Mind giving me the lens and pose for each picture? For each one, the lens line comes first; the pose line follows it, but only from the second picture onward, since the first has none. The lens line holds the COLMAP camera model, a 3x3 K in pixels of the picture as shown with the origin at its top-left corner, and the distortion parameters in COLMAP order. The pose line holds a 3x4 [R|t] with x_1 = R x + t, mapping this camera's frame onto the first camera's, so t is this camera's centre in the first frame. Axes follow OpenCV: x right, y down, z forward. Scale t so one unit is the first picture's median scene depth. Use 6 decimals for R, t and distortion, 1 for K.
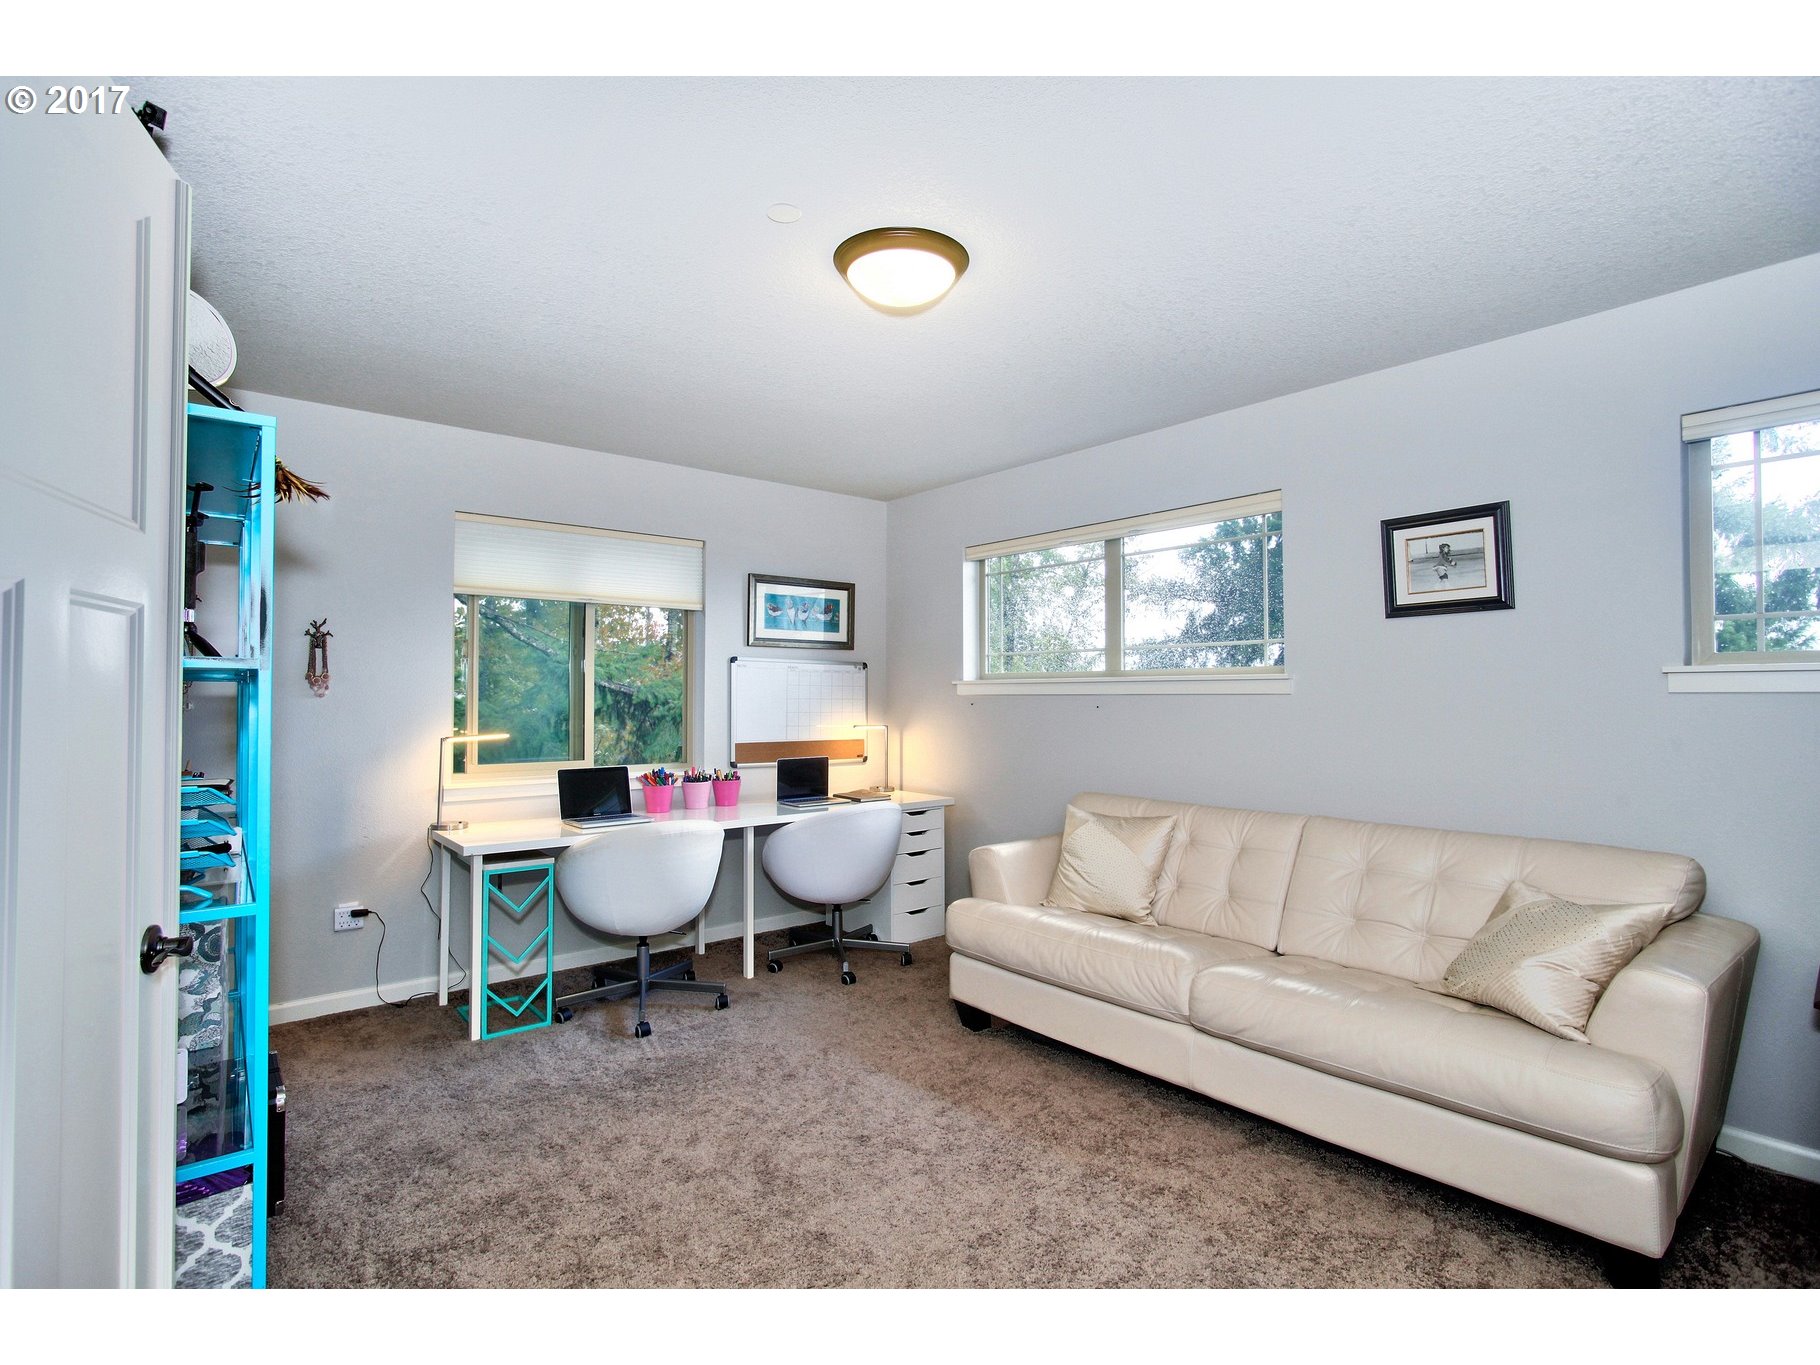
lens RADIAL K [[807.1, 0, 910.0], [0, 807.1, 682.5], [0, 0, 1]] dist [0.000943, 0.000259]
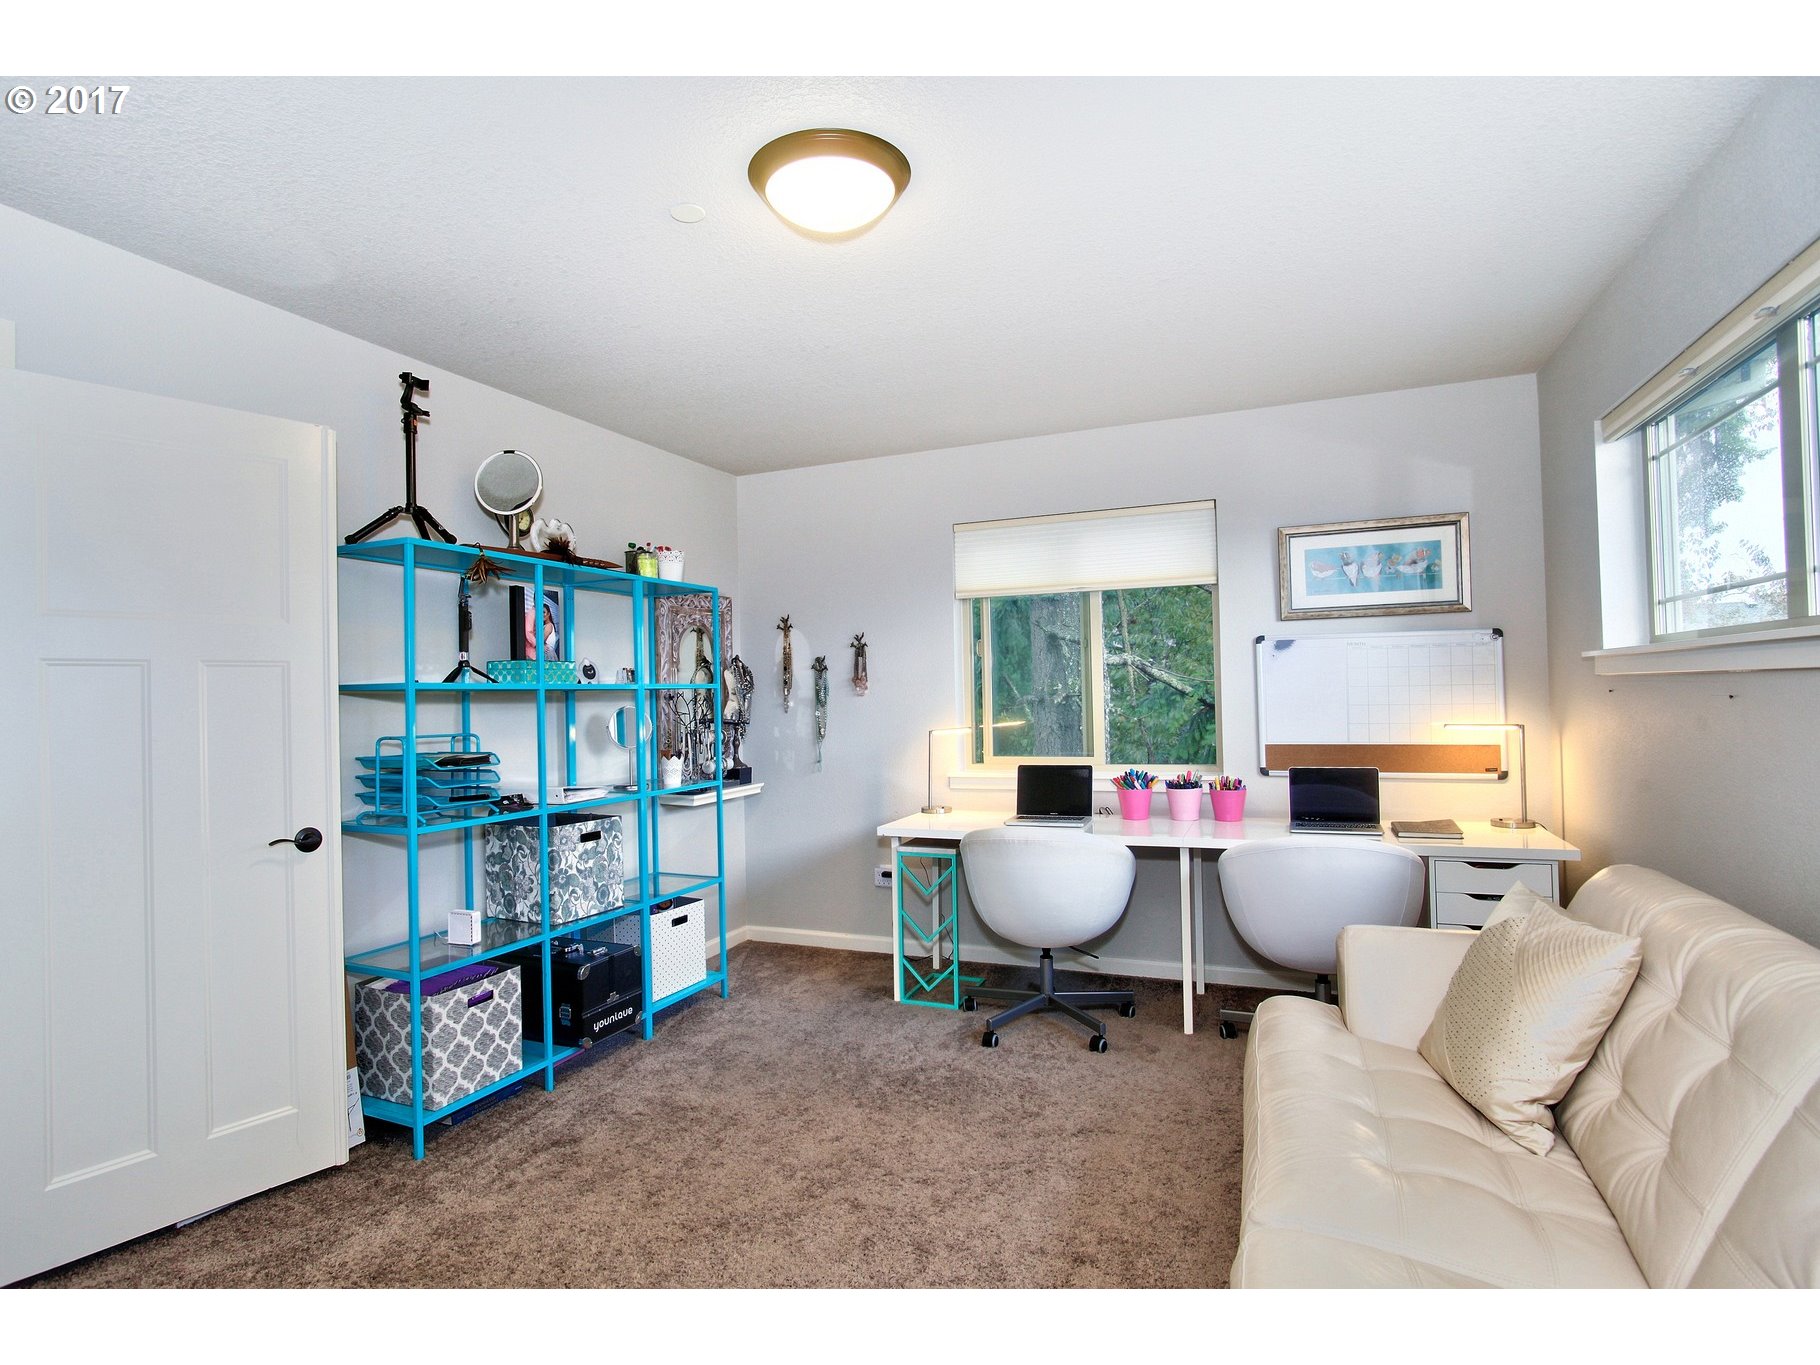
lens RADIAL K [[888.9, 0, 910.0], [0, 888.9, 682.5], [0, 0, 1]] dist [-0.030231, 0.015791]
pose [[0.528260, -0.025464, -0.848701, 0.424841], [0.038298, 0.999247, -0.006143, 0.007698], [0.848218, -0.029259, 0.528838, 0.306324]]
